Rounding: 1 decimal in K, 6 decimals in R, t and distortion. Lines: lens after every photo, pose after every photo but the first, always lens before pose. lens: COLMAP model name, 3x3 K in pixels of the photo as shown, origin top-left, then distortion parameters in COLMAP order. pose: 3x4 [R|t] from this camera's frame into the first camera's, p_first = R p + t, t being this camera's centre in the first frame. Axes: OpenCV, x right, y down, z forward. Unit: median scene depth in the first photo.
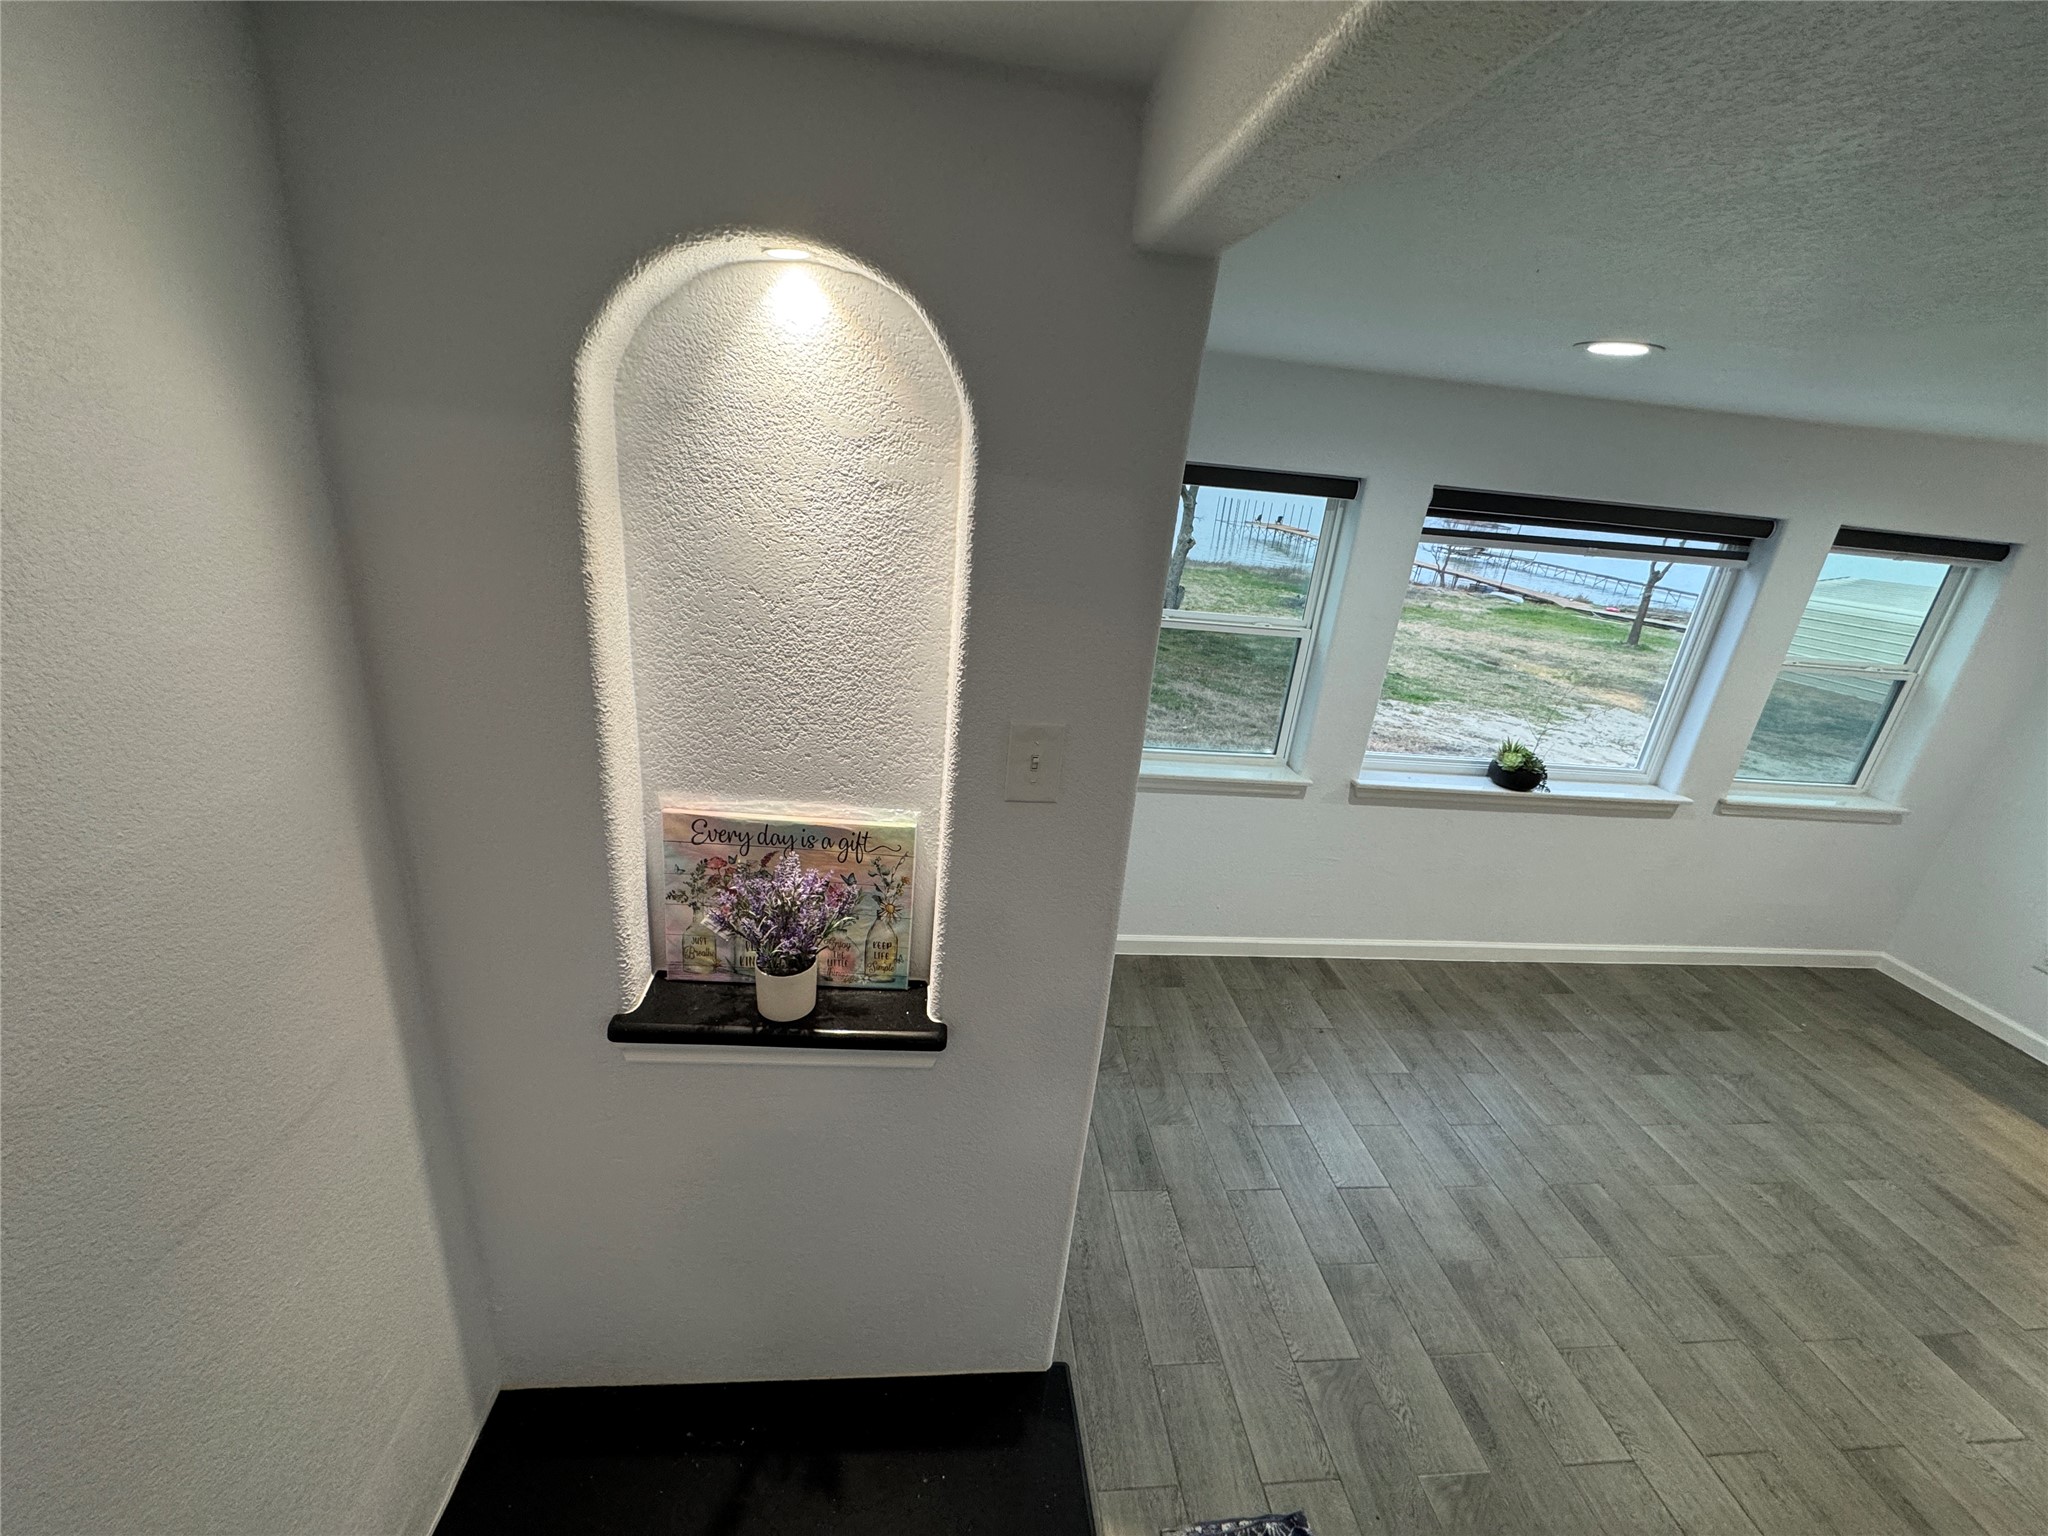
lens RADIAL K [[824.7, 0, 1018.7], [0, 824.7, 768.2], [0, 0, 1]] dist [0.000198, 0.000003]
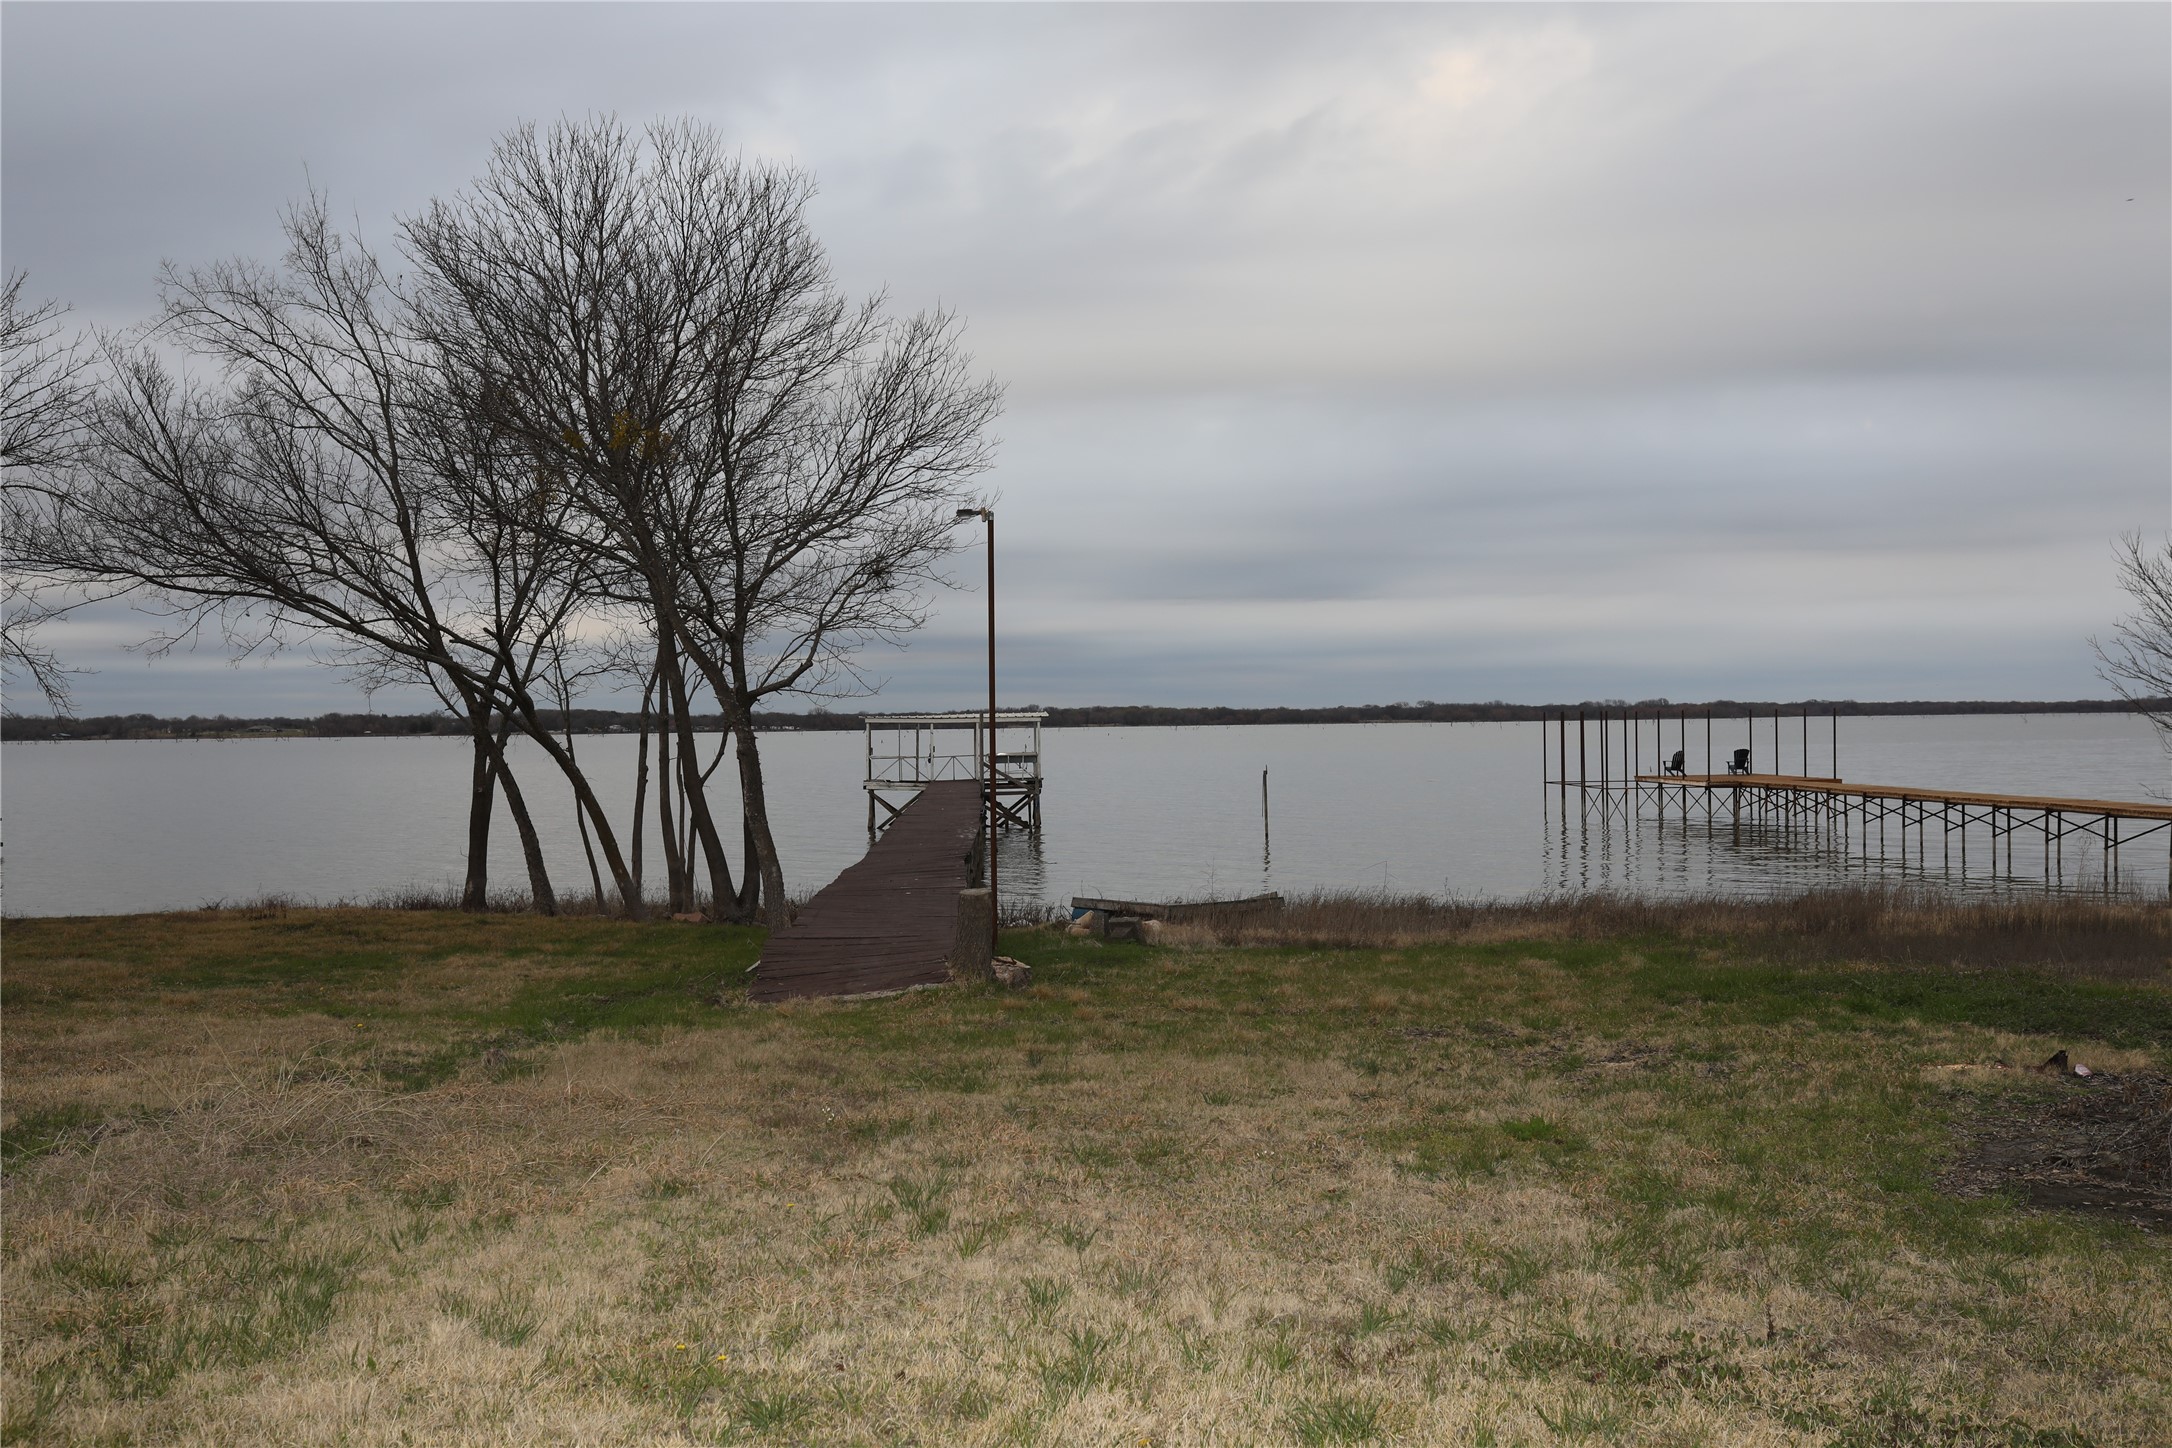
lens RADIAL K [[2190.1, 0, 1086.4], [0, 2190.1, 722.9], [0, 0, 1]] dist [-0.001488, 0.000000]
pose [[0.994245, -0.106200, 0.014115, 0.053538], [0.104479, 0.932013, -0.347038, -0.046439], [0.023700, 0.346515, 0.937745, 0.193383]]
